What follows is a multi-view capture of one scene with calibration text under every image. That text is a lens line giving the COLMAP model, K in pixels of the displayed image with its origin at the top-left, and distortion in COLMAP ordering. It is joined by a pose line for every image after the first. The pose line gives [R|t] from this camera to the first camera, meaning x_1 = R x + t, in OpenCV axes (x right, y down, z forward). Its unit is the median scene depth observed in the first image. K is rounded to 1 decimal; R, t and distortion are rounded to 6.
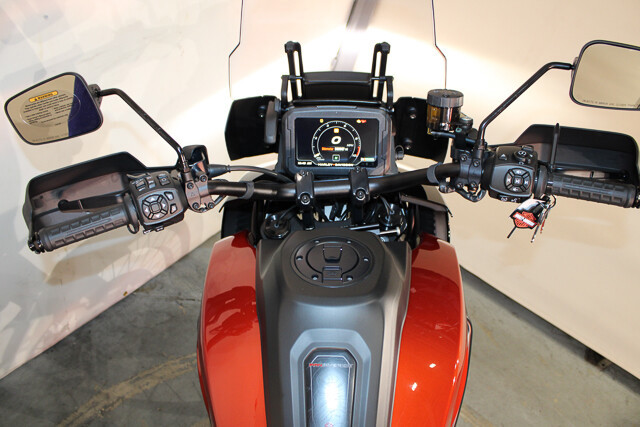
lens RADIAL K [[520.0, 0, 320.0], [0, 520.0, 213.5], [0, 0, 1]] dist [-0.192208, 0.155206]
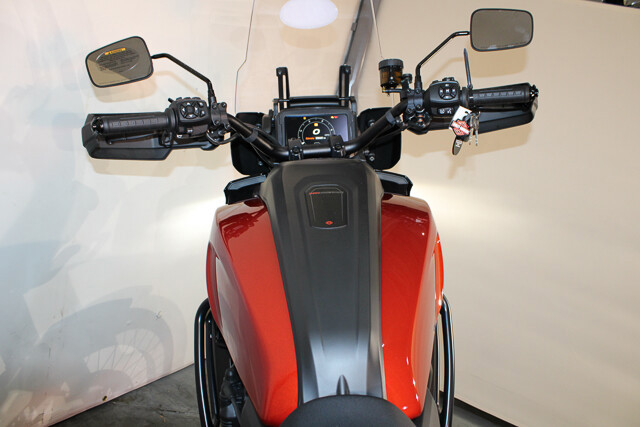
lens RADIAL K [[520.0, 0, 320.0], [0, 520.0, 213.5], [0, 0, 1]] dist [-0.192208, 0.155206]
pose [[0.996481, -0.035495, 0.075932, -0.035656], [0.067110, 0.880614, -0.469058, 0.351779], [-0.050218, 0.472503, 0.879897, -0.032487]]
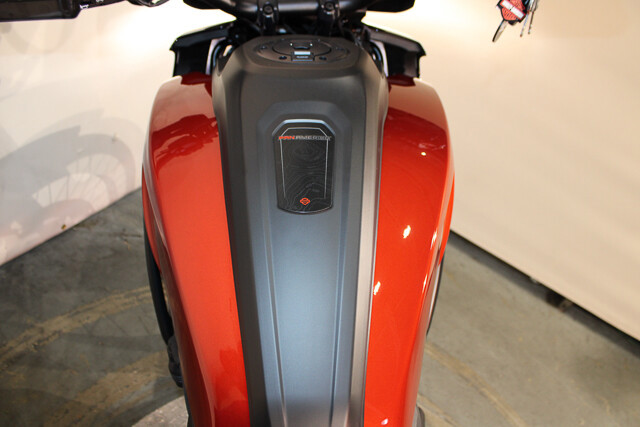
lens RADIAL K [[520.0, 0, 320.0], [0, 520.0, 213.5], [0, 0, 1]] dist [-0.192208, 0.155206]
pose [[0.994961, -0.013497, 0.099354, -0.015407], [0.014317, 0.999869, -0.007543, 0.162354], [-0.099239, 0.008927, 0.995024, 0.061577]]
